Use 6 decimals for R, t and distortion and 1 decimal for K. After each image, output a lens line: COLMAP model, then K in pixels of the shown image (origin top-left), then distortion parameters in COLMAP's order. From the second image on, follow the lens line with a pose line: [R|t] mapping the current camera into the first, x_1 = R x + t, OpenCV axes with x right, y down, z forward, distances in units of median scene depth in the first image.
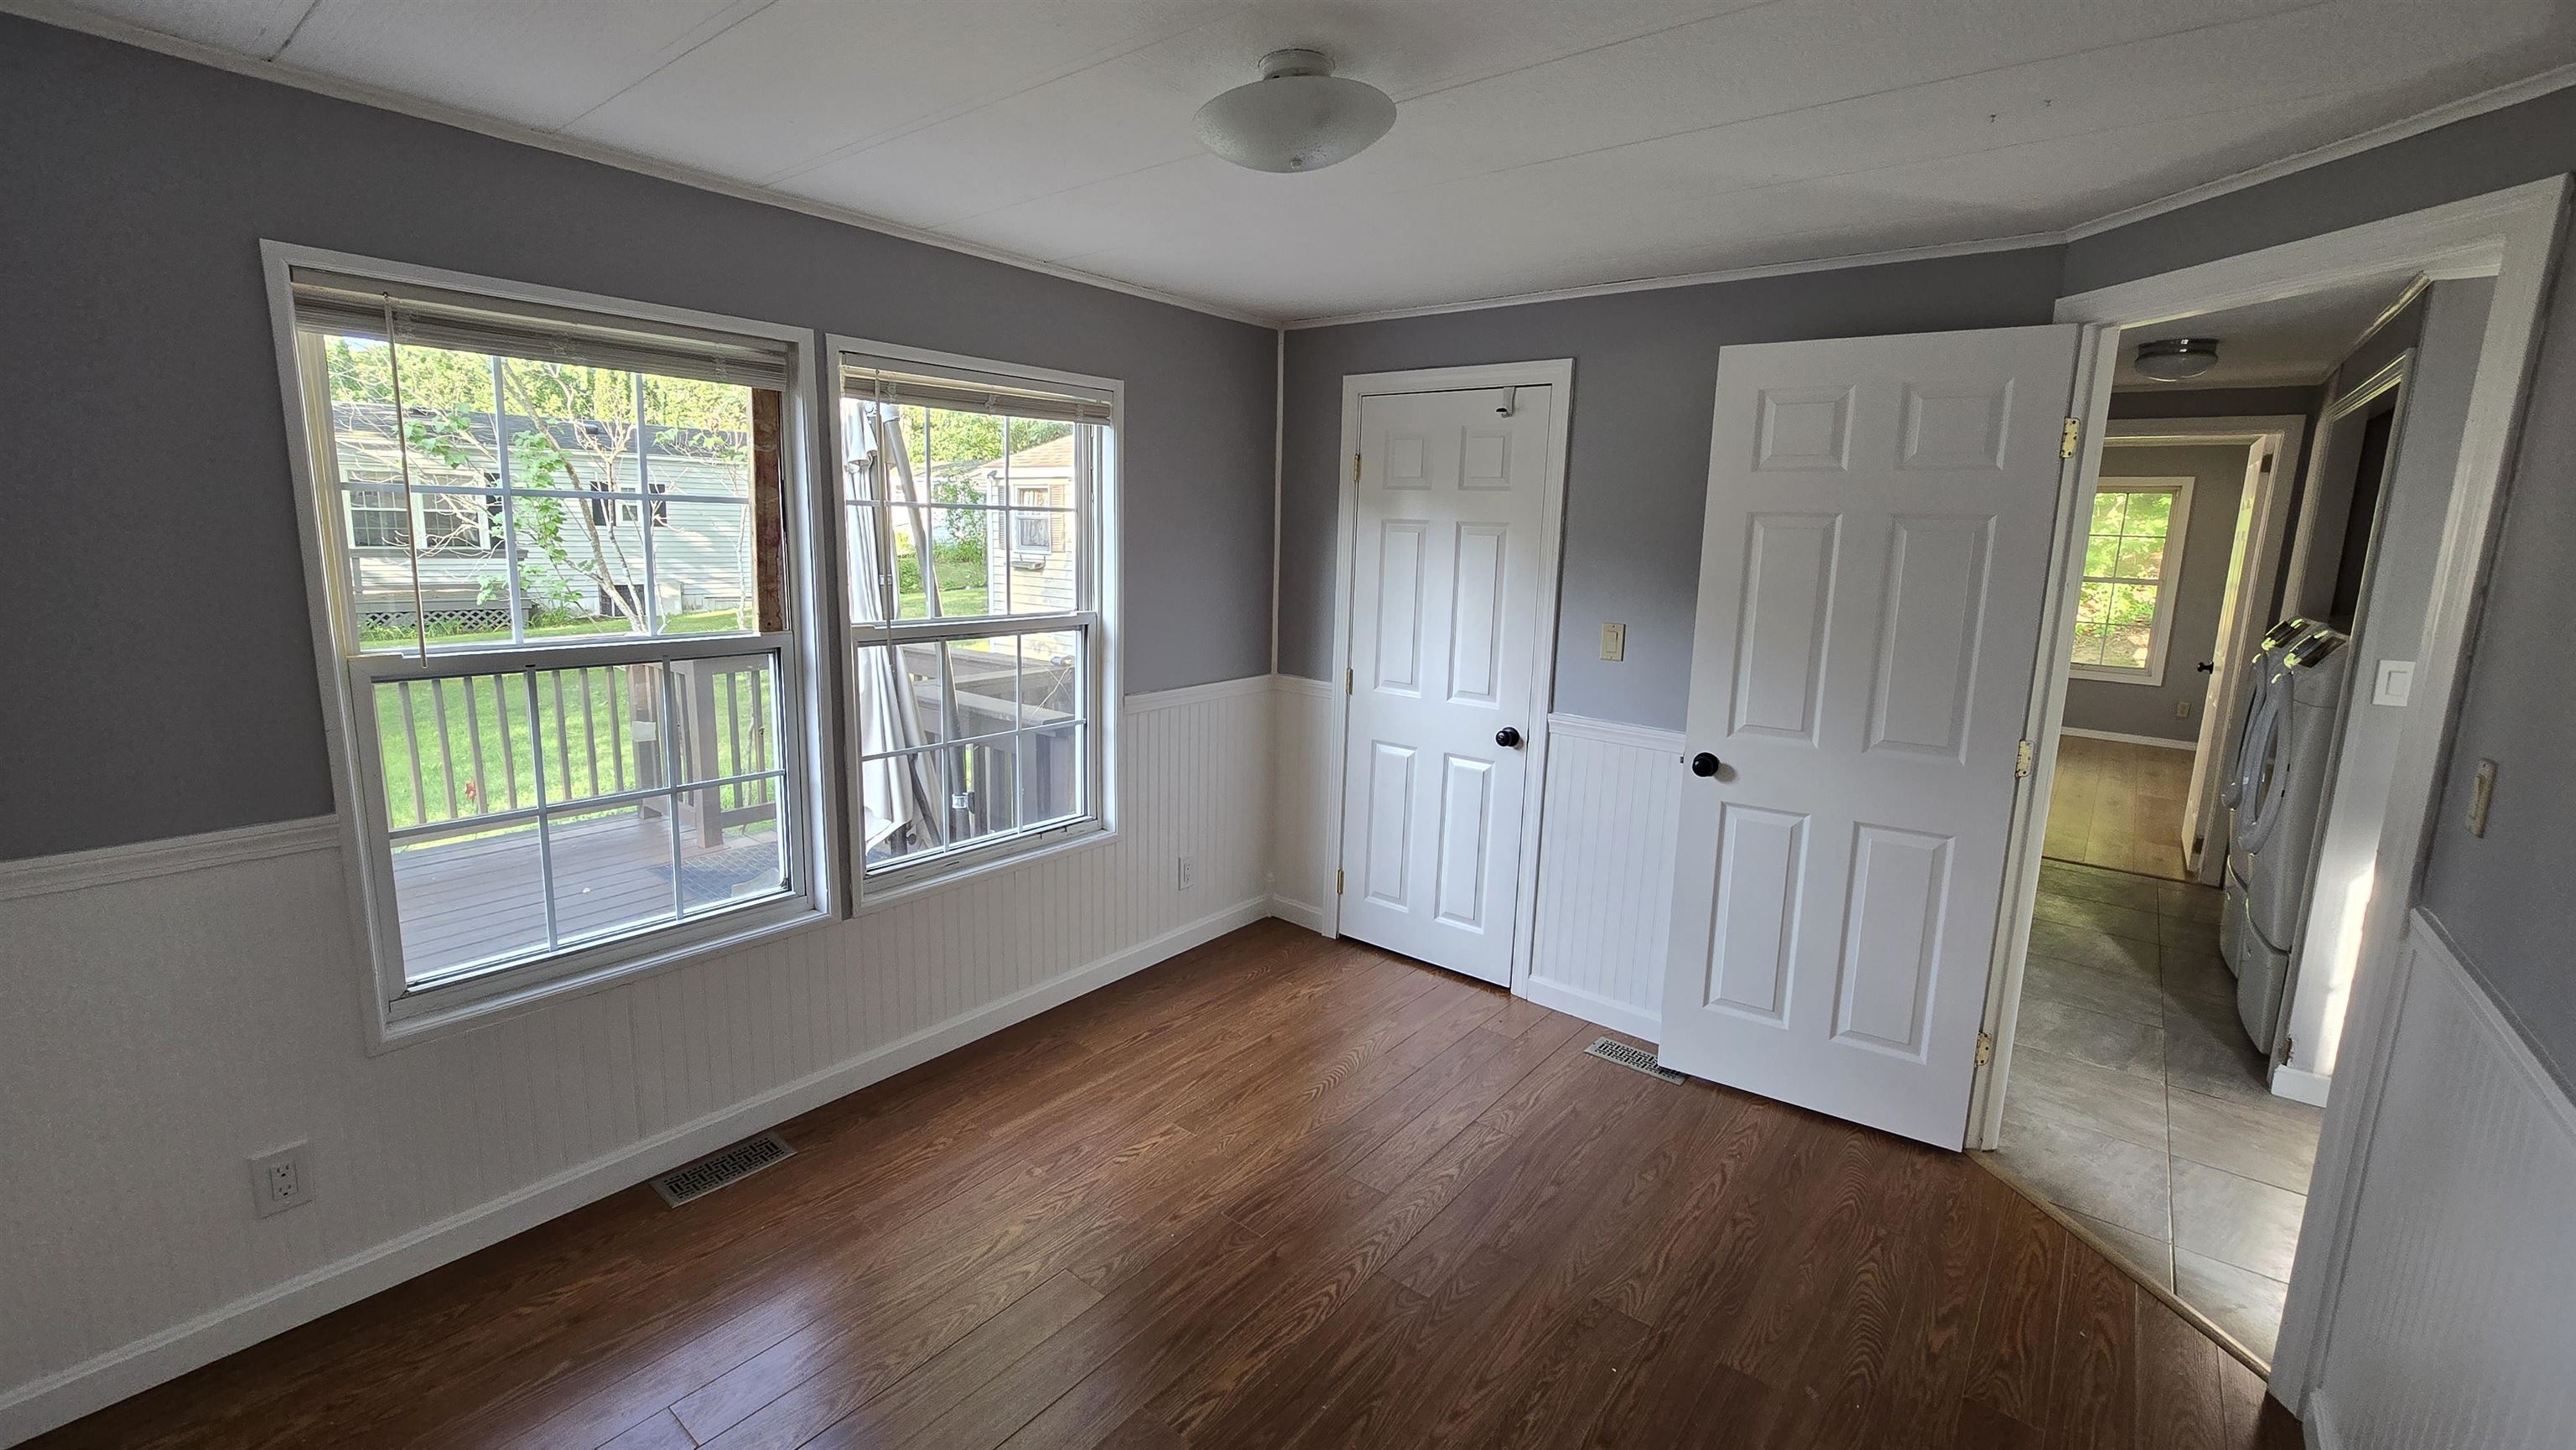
lens RADIAL K [[1054.5, 0, 1272.7], [0, 1054.5, 707.9], [0, 0, 1]] dist [-0.003879, 0.000175]
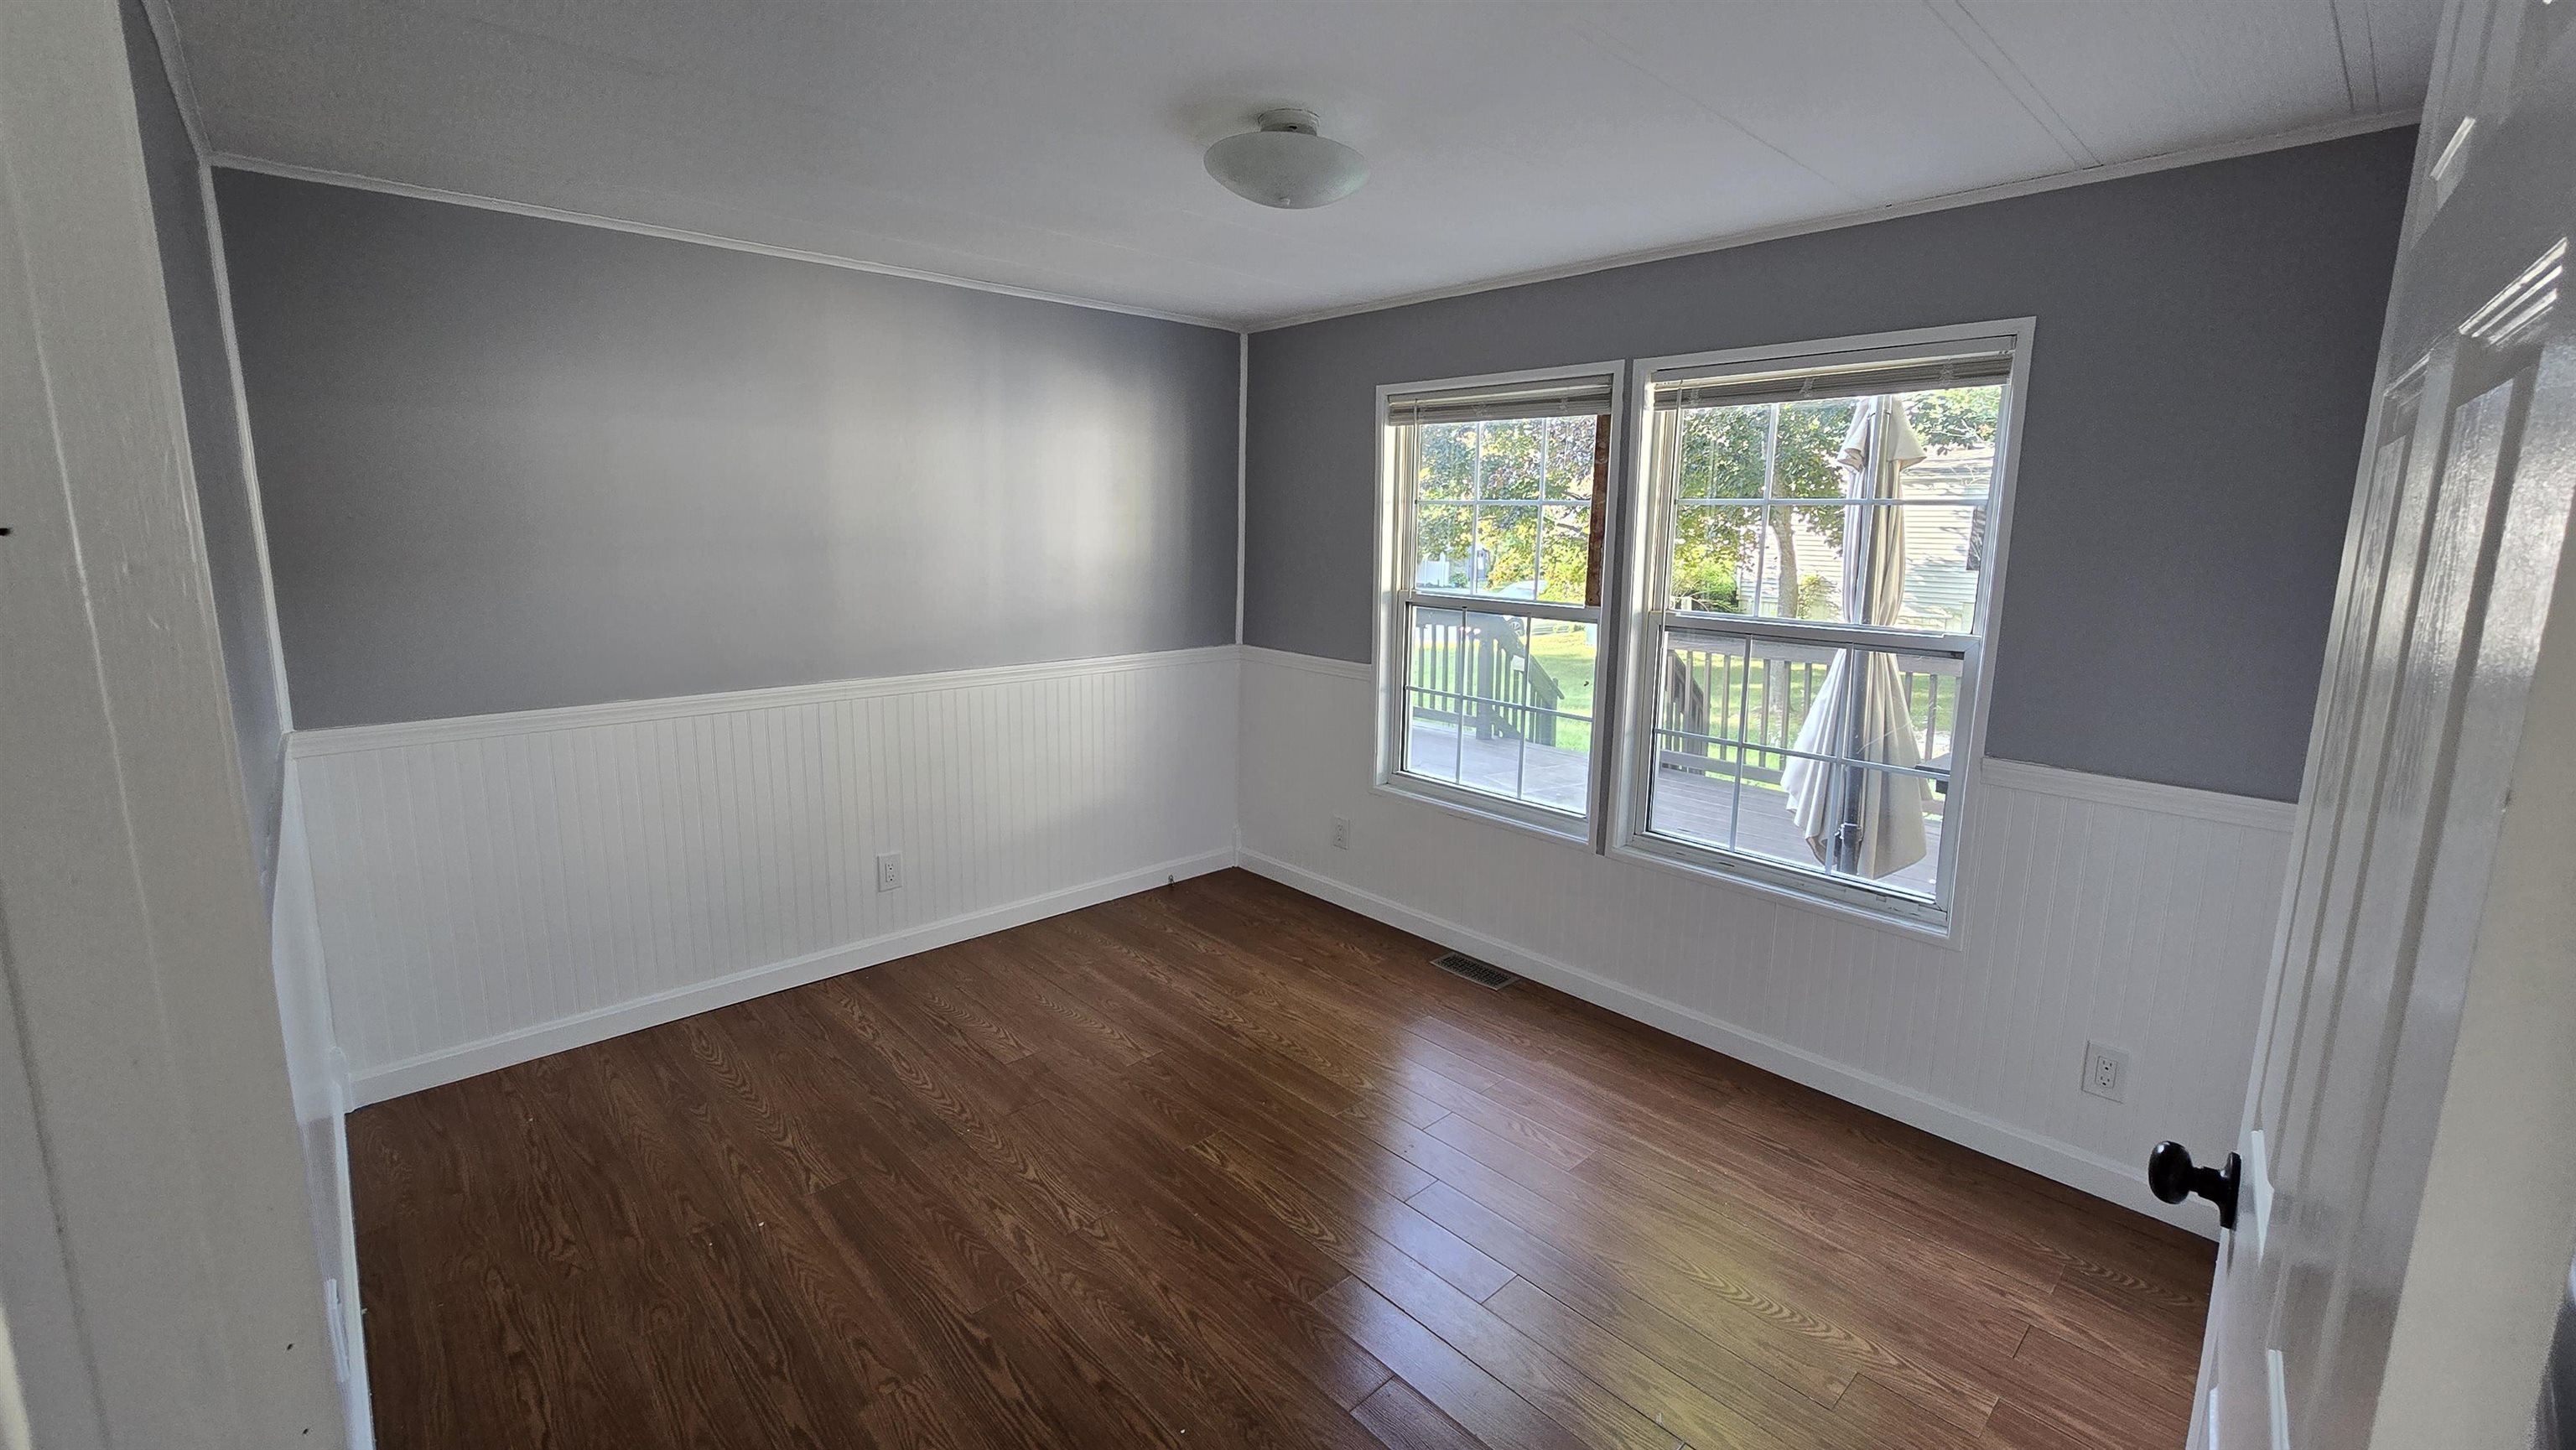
lens RADIAL K [[1054.5, 0, 1285.0], [0, 1054.5, 713.3], [0, 0, 1]] dist [-0.003879, 0.000175]
pose [[-0.140964, 0.152690, -0.978169, 0.935140], [-0.187475, 0.966041, 0.177813, -0.116496], [0.972102, 0.208447, -0.107551, 0.899996]]
